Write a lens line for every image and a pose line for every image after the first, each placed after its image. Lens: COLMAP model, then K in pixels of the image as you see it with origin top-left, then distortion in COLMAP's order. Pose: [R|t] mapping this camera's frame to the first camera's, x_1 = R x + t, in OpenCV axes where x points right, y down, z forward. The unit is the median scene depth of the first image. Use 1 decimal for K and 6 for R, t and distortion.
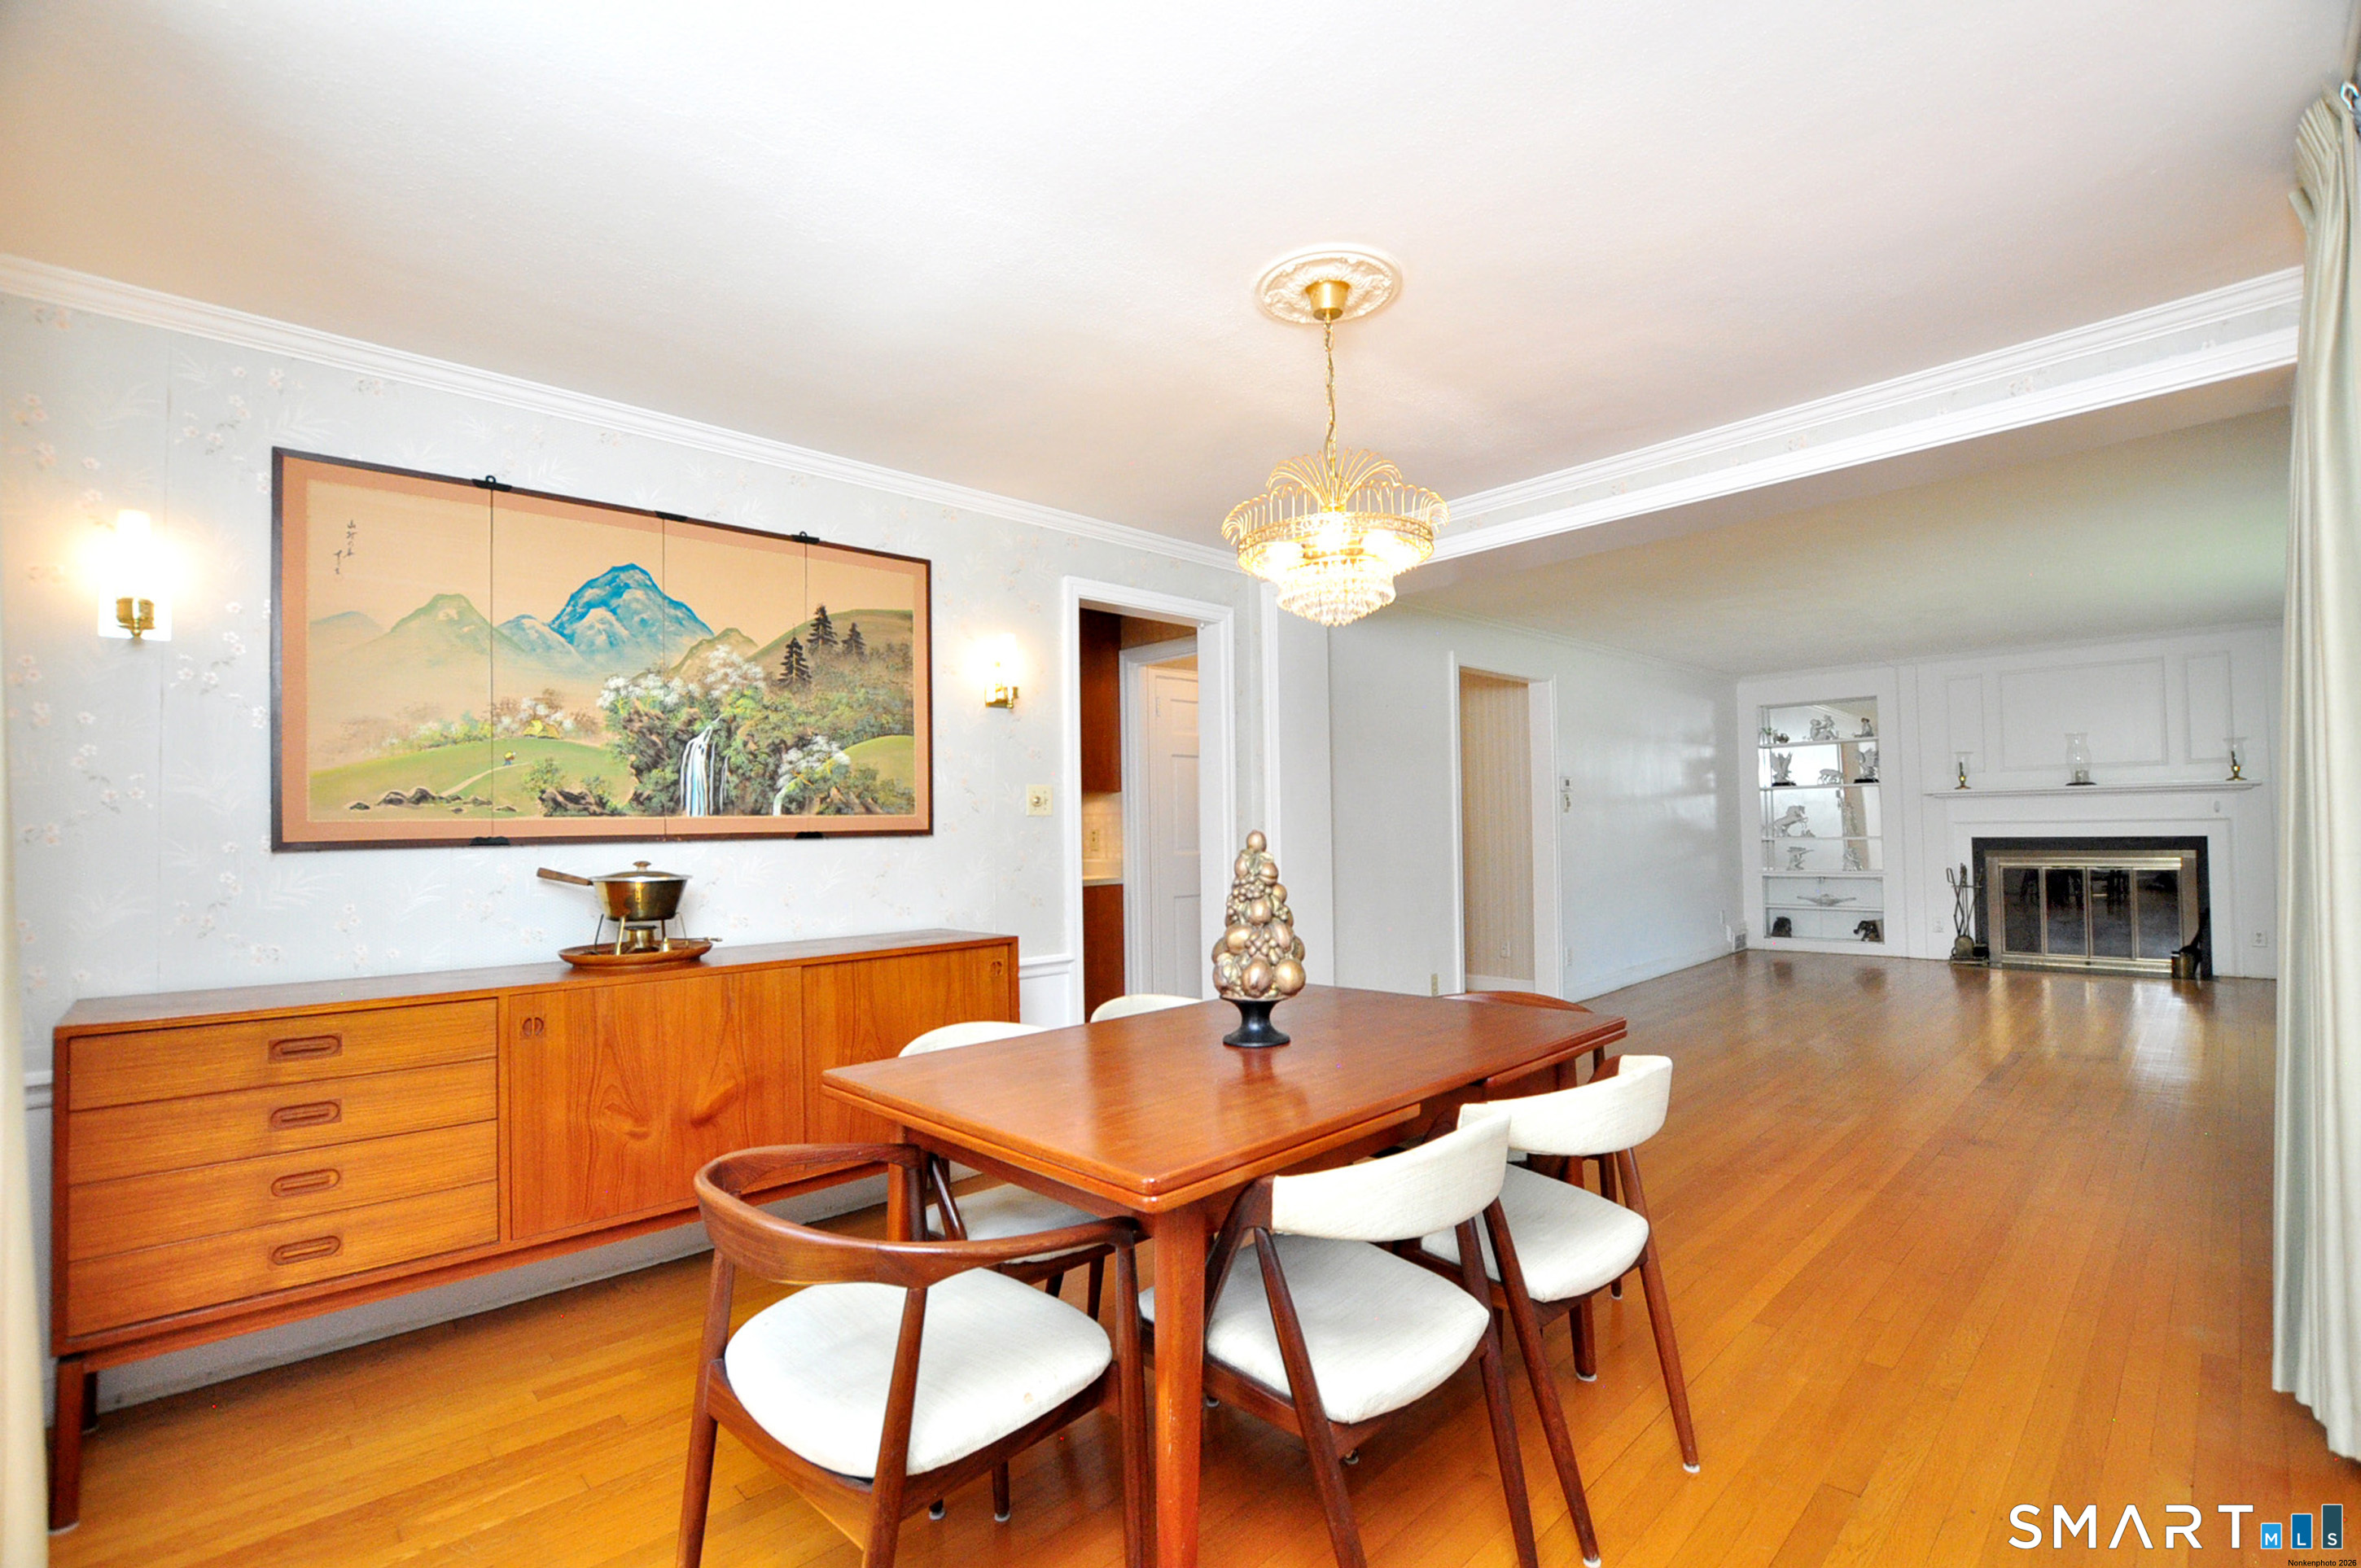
lens RADIAL K [[1070.7, 0, 1193.9], [0, 1070.7, 804.4], [0, 0, 1]] dist [-0.015388, 0.001100]
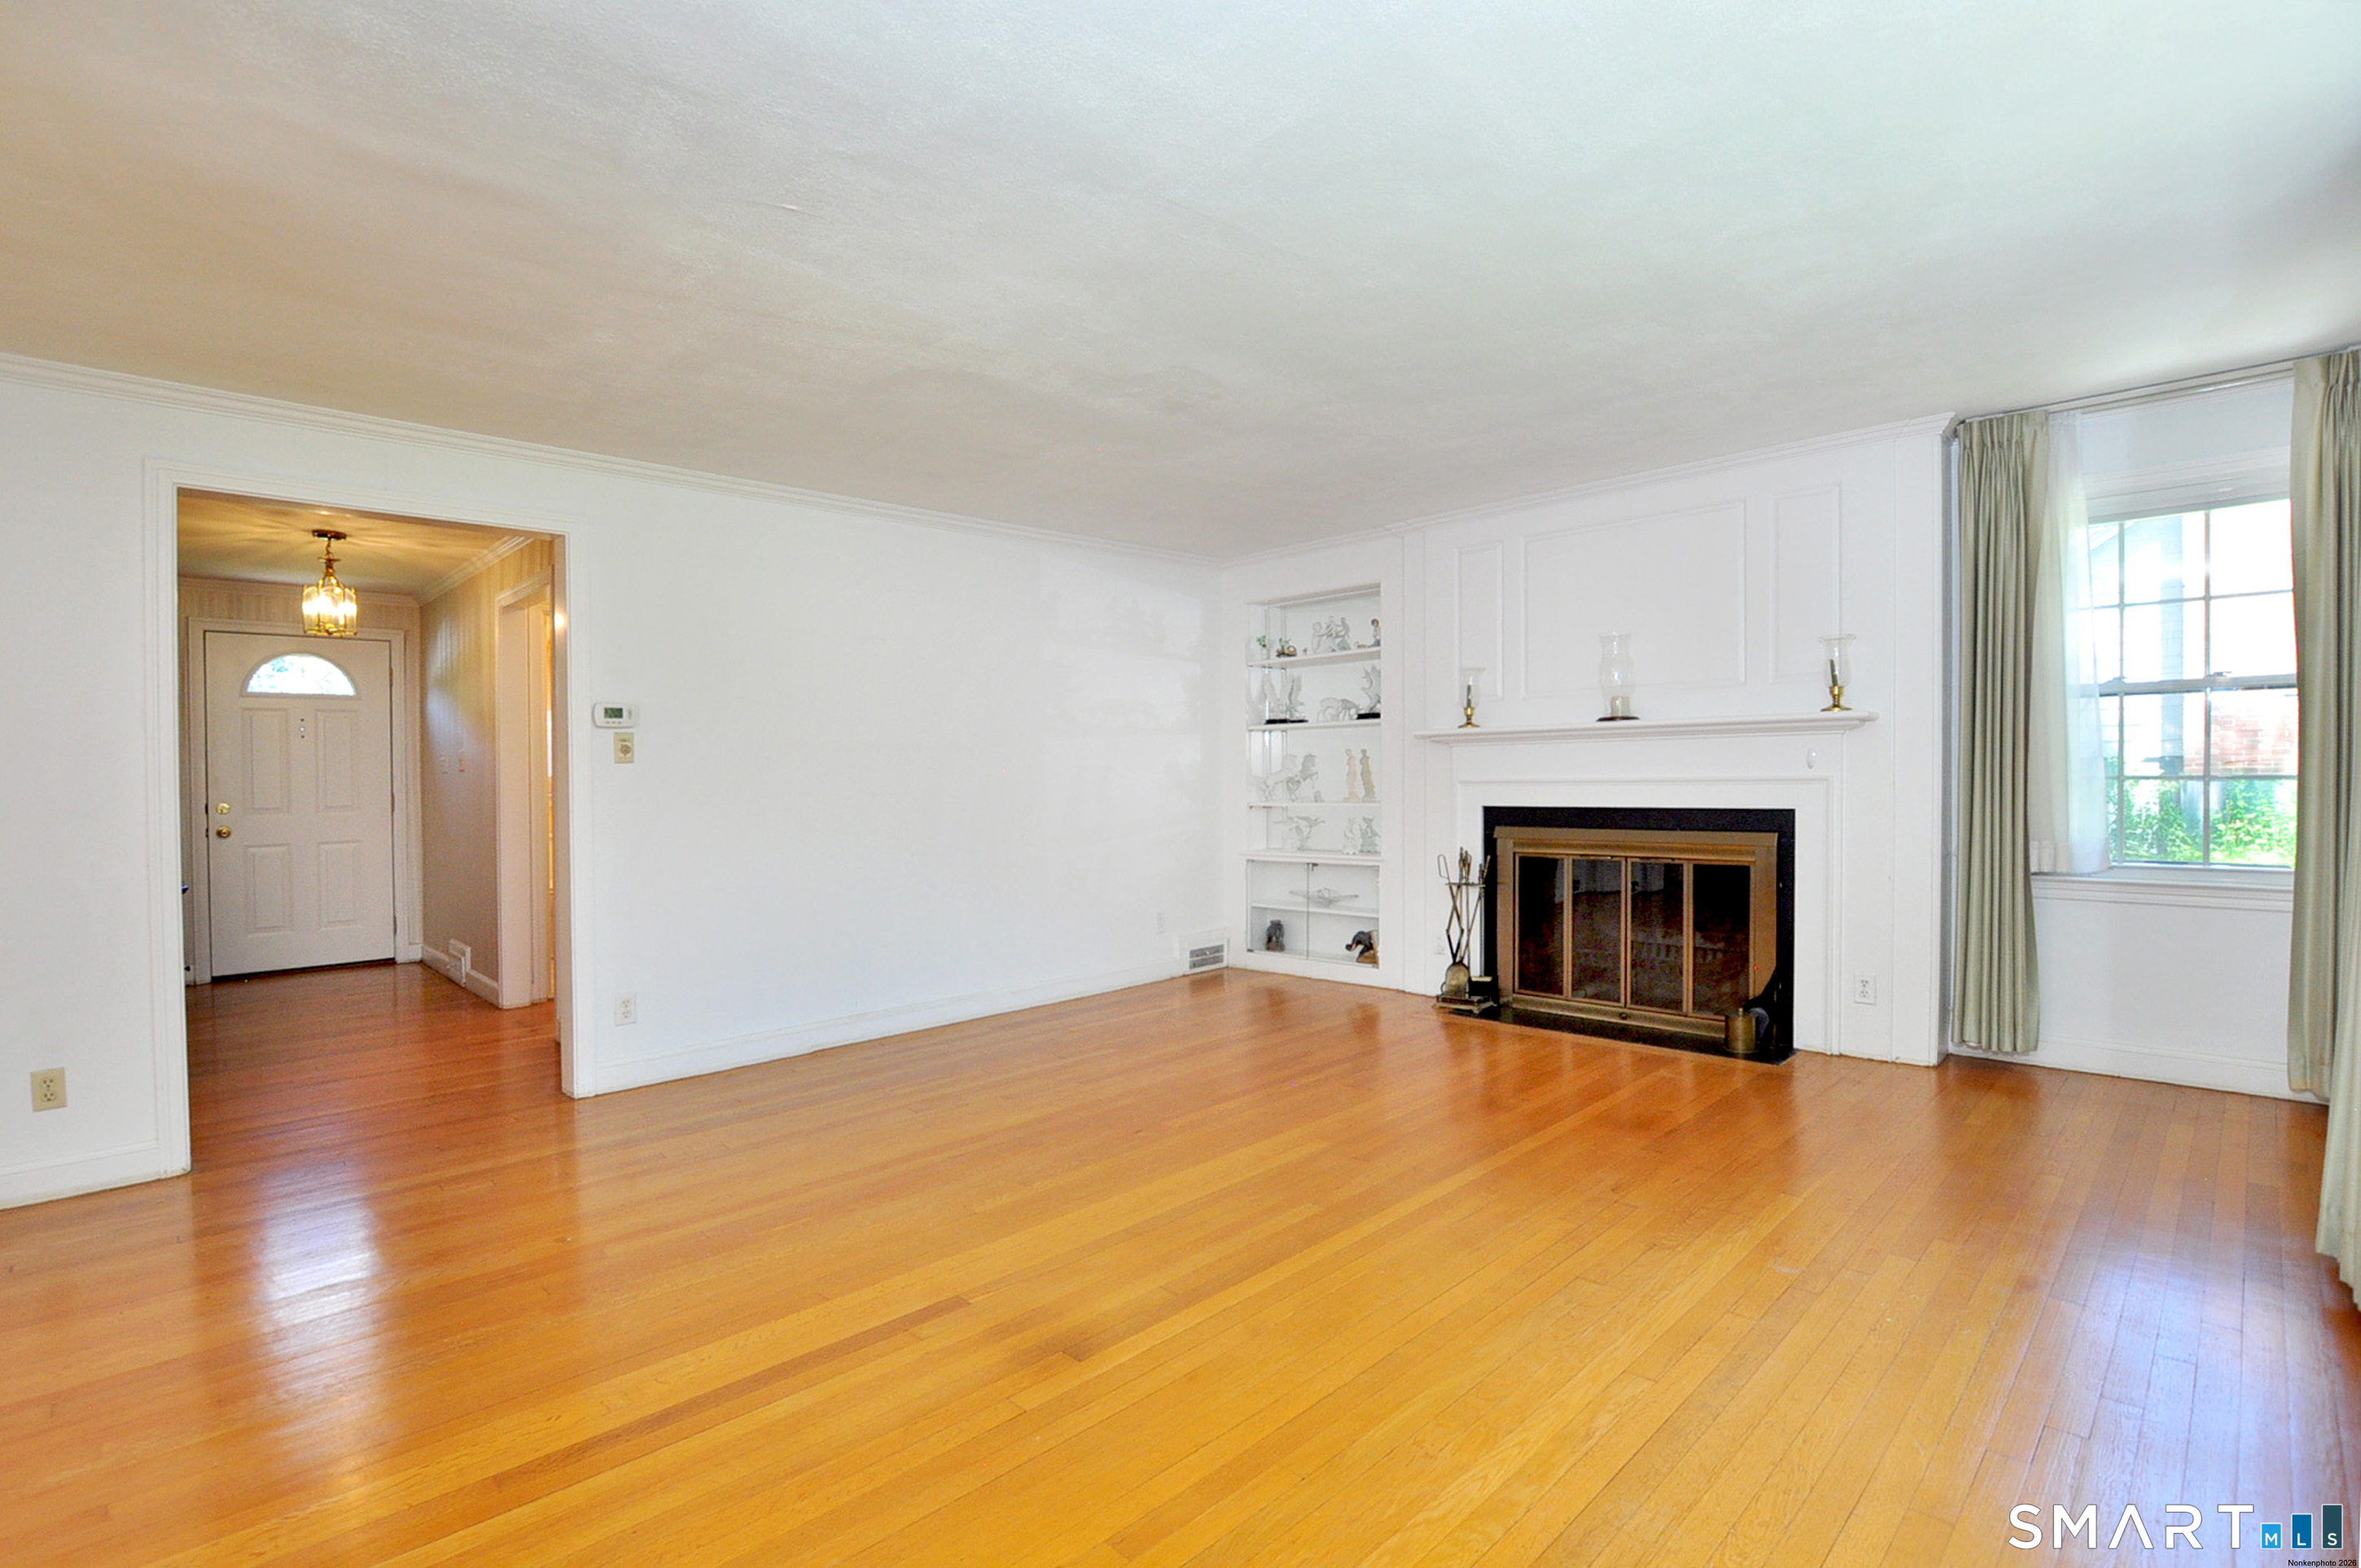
lens RADIAL K [[1070.7, 0, 1183.9], [0, 1070.7, 791.0], [0, 0, 1]] dist [-0.015388, 0.001100]
pose [[0.999119, 0.004601, -0.041721, 1.346725], [-0.003175, 0.999411, 0.034176, 0.002755], [0.041854, -0.034013, 0.998545, 0.842330]]
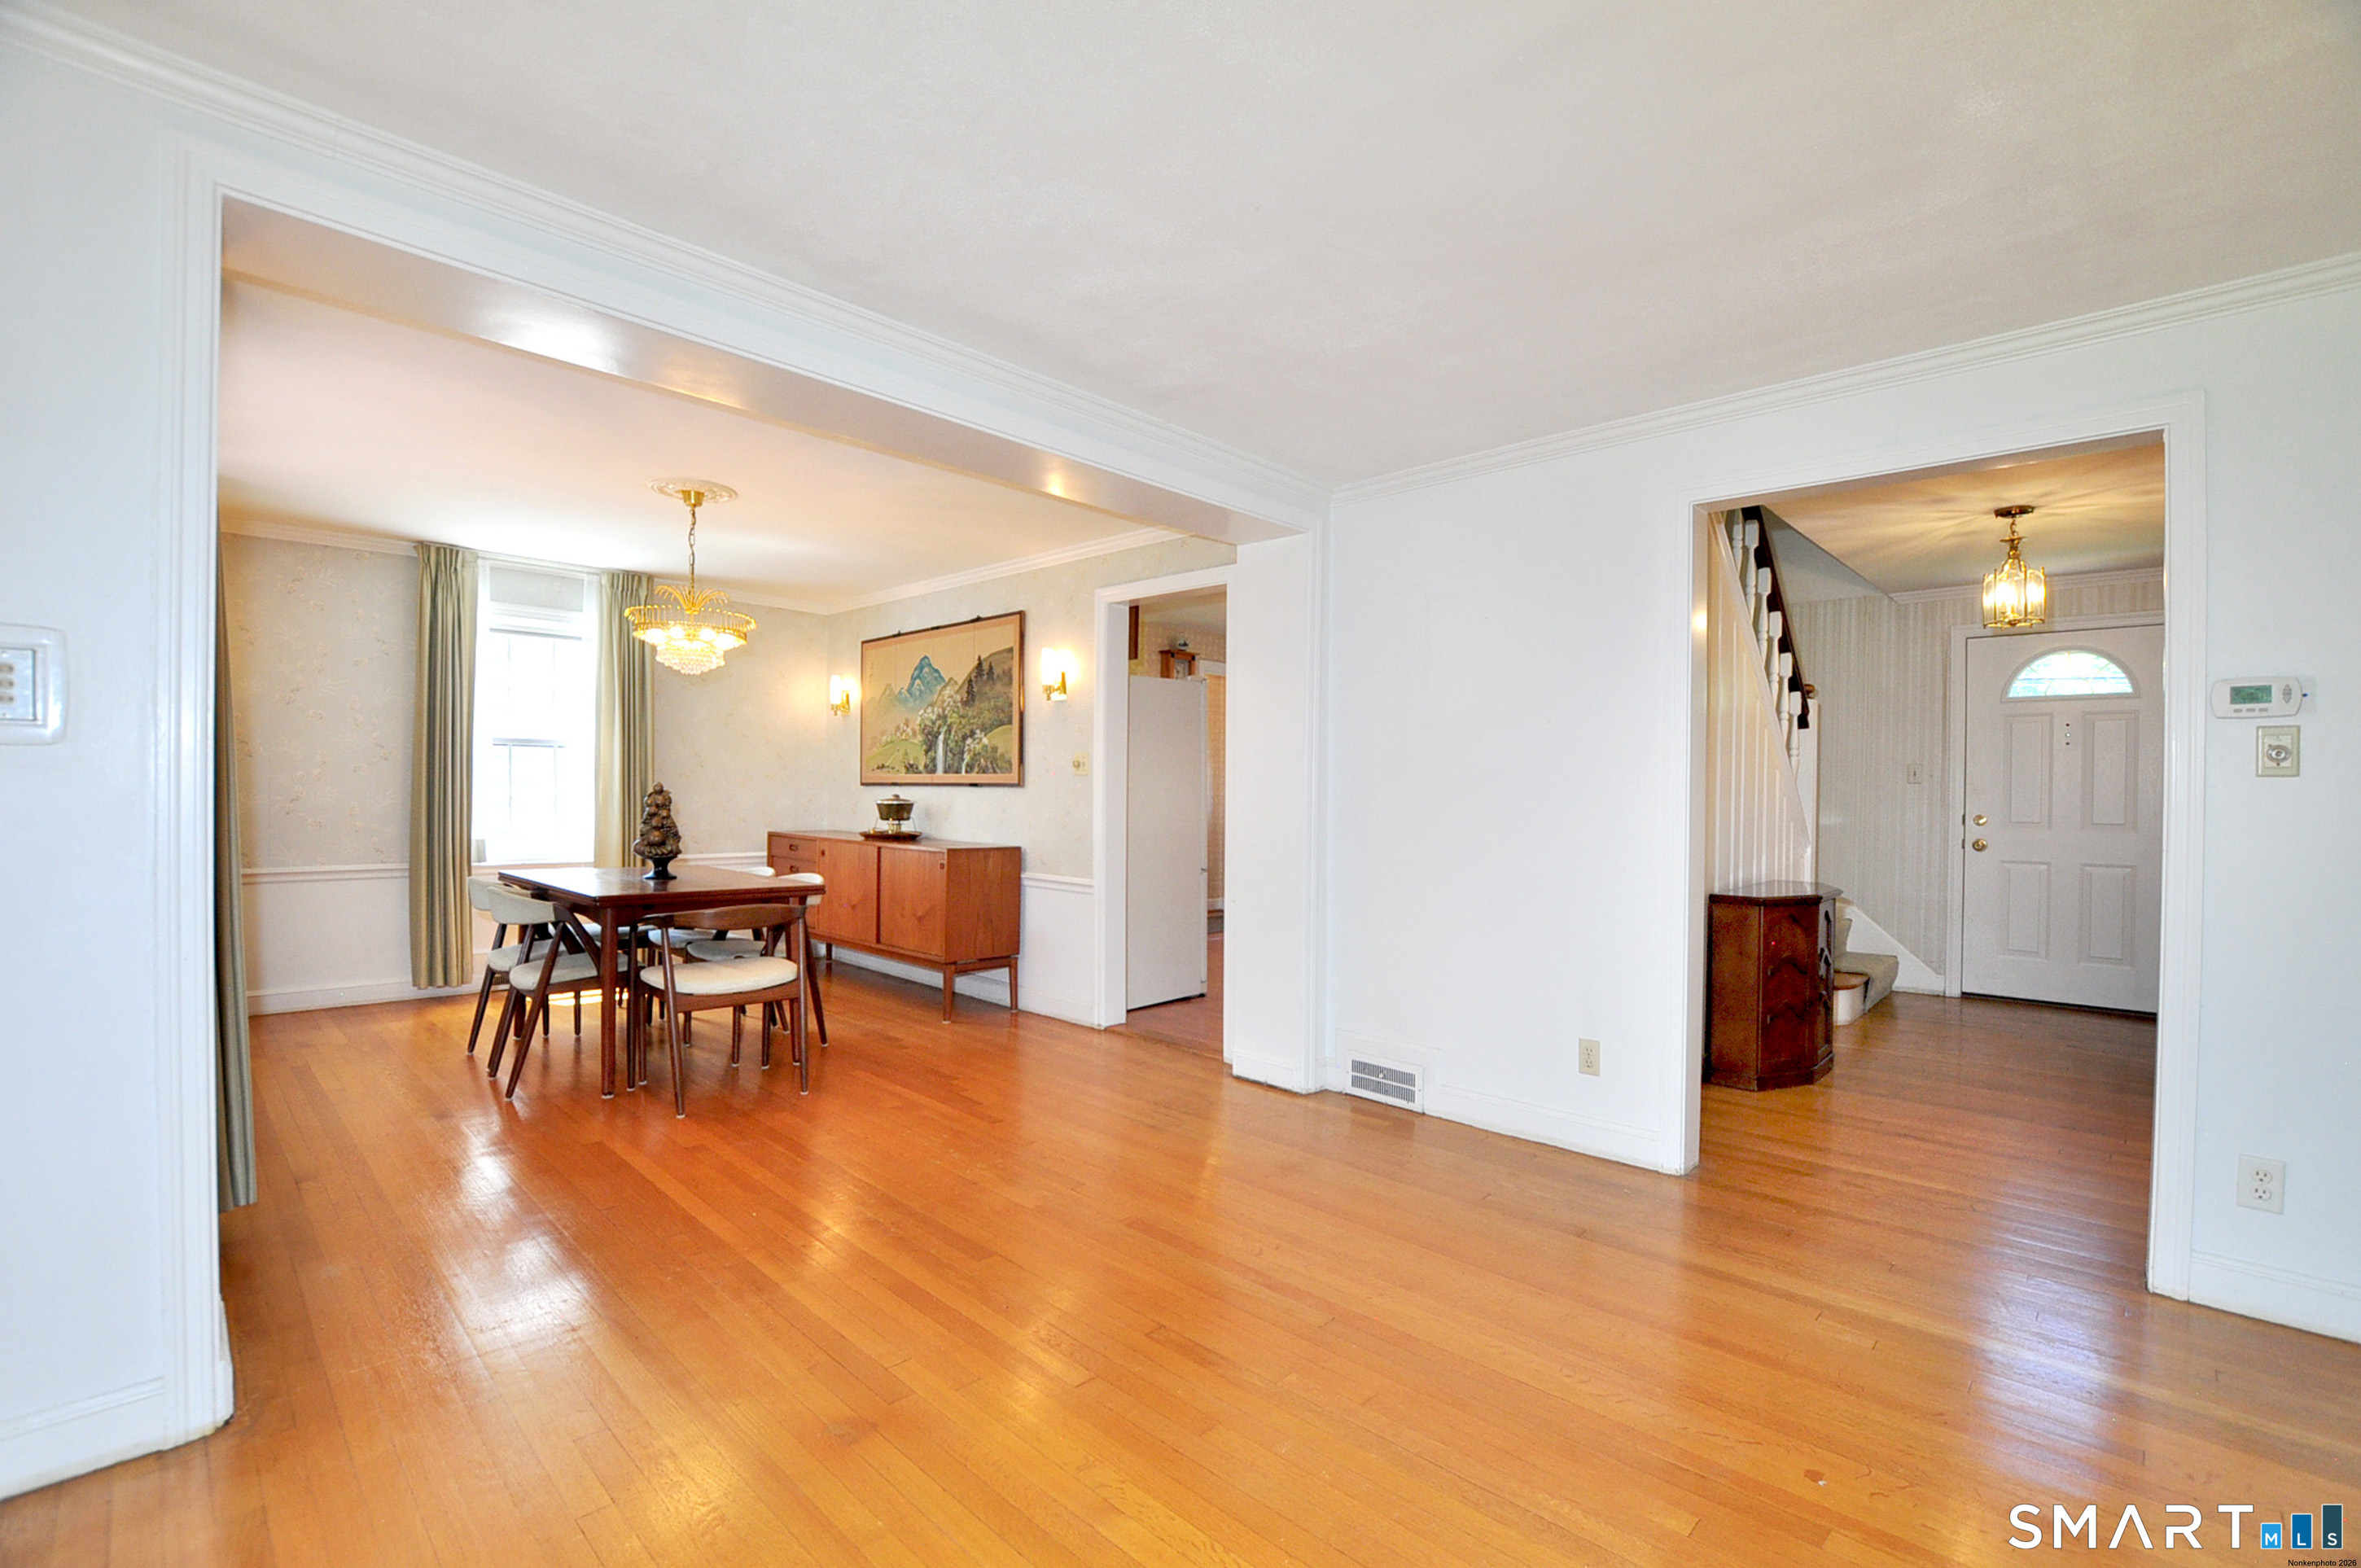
lens RADIAL K [[1070.7, 0, 1166.6], [0, 1070.7, 786.4], [0, 0, 1]] dist [-0.015388, 0.001100]
pose [[-0.007484, 0.017205, -0.999824, 1.389806], [0.008108, 0.999820, 0.017145, 0.002740], [0.999939, -0.007978, -0.007622, 1.287223]]
